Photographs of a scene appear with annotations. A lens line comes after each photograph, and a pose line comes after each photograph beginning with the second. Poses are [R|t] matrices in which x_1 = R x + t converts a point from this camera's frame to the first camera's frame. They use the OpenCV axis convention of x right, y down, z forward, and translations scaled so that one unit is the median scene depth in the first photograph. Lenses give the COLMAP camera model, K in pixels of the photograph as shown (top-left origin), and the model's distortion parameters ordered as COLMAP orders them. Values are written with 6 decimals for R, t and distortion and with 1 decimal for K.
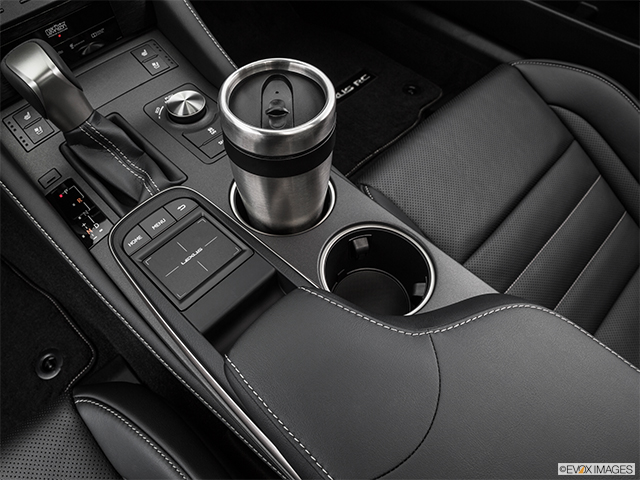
lens RADIAL K [[487.2, 0, 316.9], [0, 487.2, 236.0], [0, 0, 1]] dist [-0.125880, 0.058588]
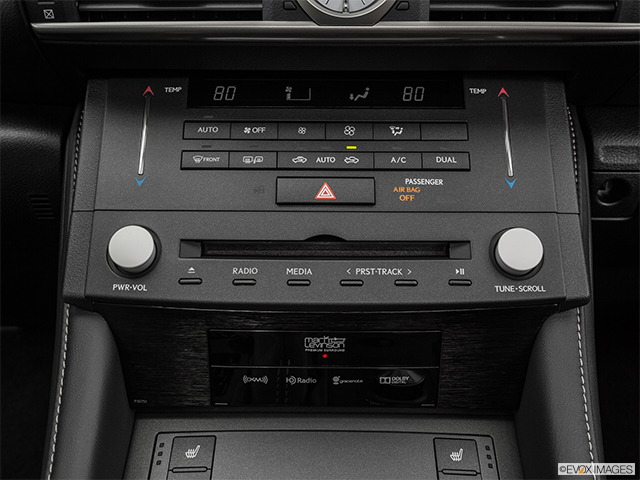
lens RADIAL K [[751.9, 0, 323.5], [0, 751.9, 243.1], [0, 0, 1]] dist [-0.020809, 0.000000]
pose [[0.695208, 0.336148, -0.635366, -0.054447], [-0.595918, 0.763810, -0.247941, -0.328789], [0.401954, 0.550997, 0.731324, 0.310310]]
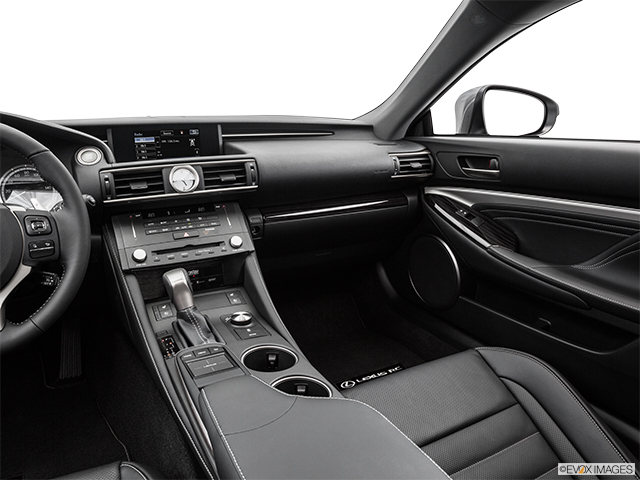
lens RADIAL K [[487.2, 0, 320.3], [0, 487.2, 239.8], [0, 0, 1]] dist [-0.125880, 0.058588]
pose [[0.955720, 0.076080, -0.284274, 0.594725], [-0.241057, 0.756483, -0.607968, 0.633767], [0.168794, 0.649573, 0.741325, -0.611204]]
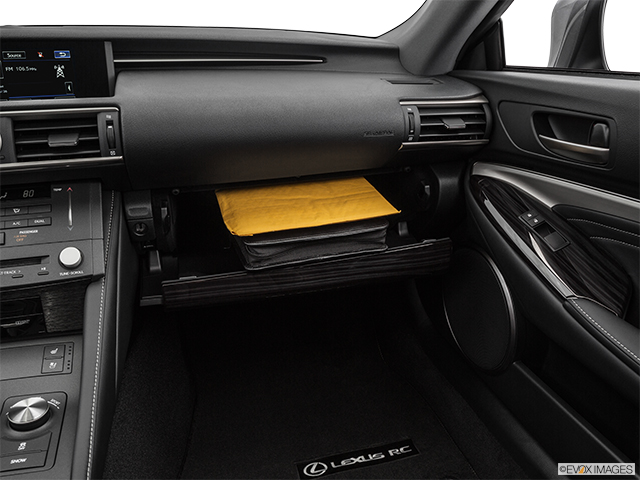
lens RADIAL K [[533.1, 0, 321.3], [0, 533.1, 242.1], [0, 0, 1]] dist [-0.097315, 0.047573]
pose [[0.872732, 0.192747, -0.448539, 0.755252], [-0.408016, 0.792464, -0.453348, -0.346206], [0.268069, 0.578662, 0.770252, 0.127128]]
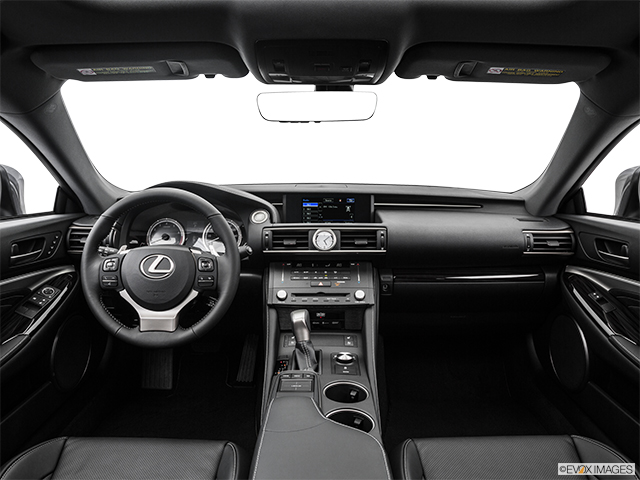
lens RADIAL K [[487.2, 0, 325.0], [0, 487.2, 242.2], [0, 0, 1]] dist [-0.125880, 0.058588]
pose [[0.702361, 0.129926, -0.699863, 1.336844], [-0.589473, 0.657299, -0.469553, 0.563699], [0.399012, 0.742346, 0.538249, -0.771360]]
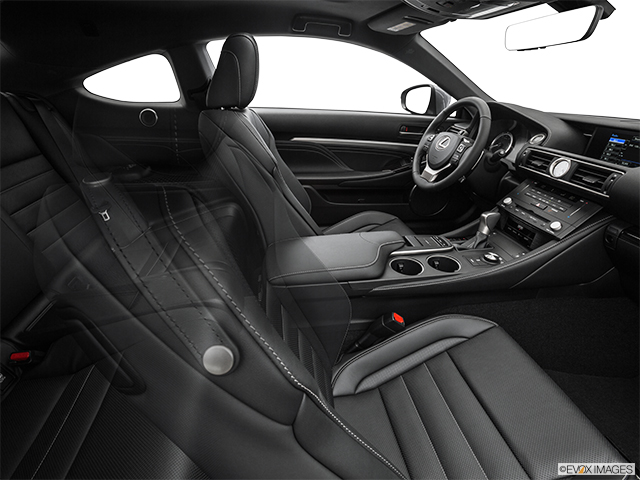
lens RADIAL K [[327.5, 0, 311.1], [0, 327.5, 237.5], [0, 0, 1]] dist [-0.070134, 0.024541]
pose [[-0.623719, 0.328795, -0.709132, 1.870764], [-0.653950, 0.277451, 0.703825, -1.036759], [0.428164, 0.902726, 0.041964, 0.391810]]
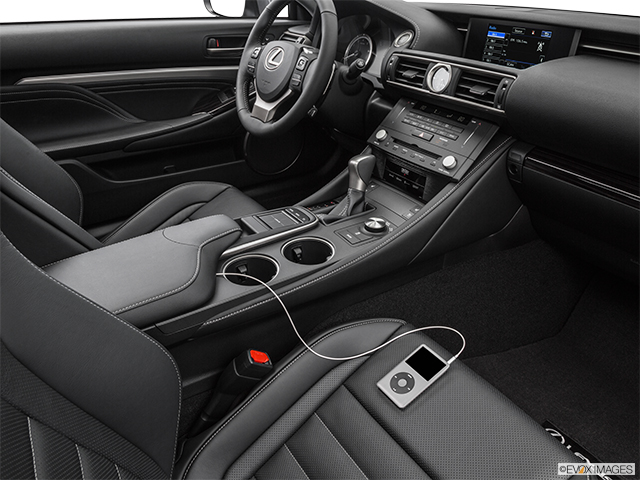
lens RADIAL K [[487.2, 0, 319.9], [0, 487.2, 243.9], [0, 0, 1]] dist [-0.125880, 0.058588]
pose [[-0.225182, 0.473761, -0.851378, 1.562551], [-0.805984, 0.400390, 0.435978, -0.980536], [0.547432, 0.784372, 0.291683, 0.427719]]
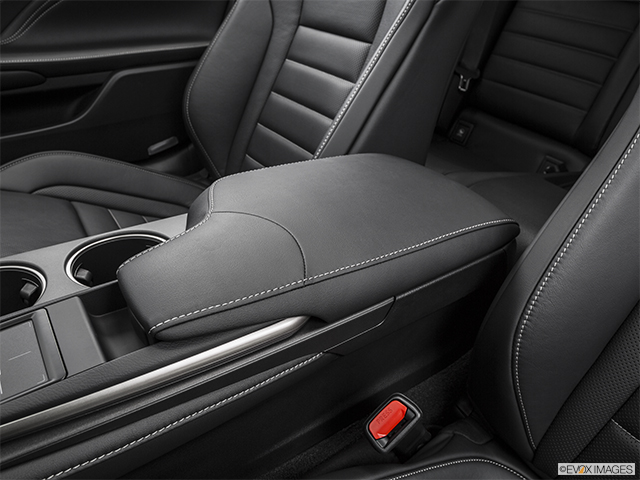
lens RADIAL K [[487.2, 0, 321.0], [0, 487.2, 236.2], [0, 0, 1]] dist [-0.125880, 0.058588]
pose [[0.186165, -0.507615, 0.841231, -0.586670], [0.769523, 0.607673, 0.196386, 0.147876], [-0.610882, 0.610786, 0.503749, 0.150474]]
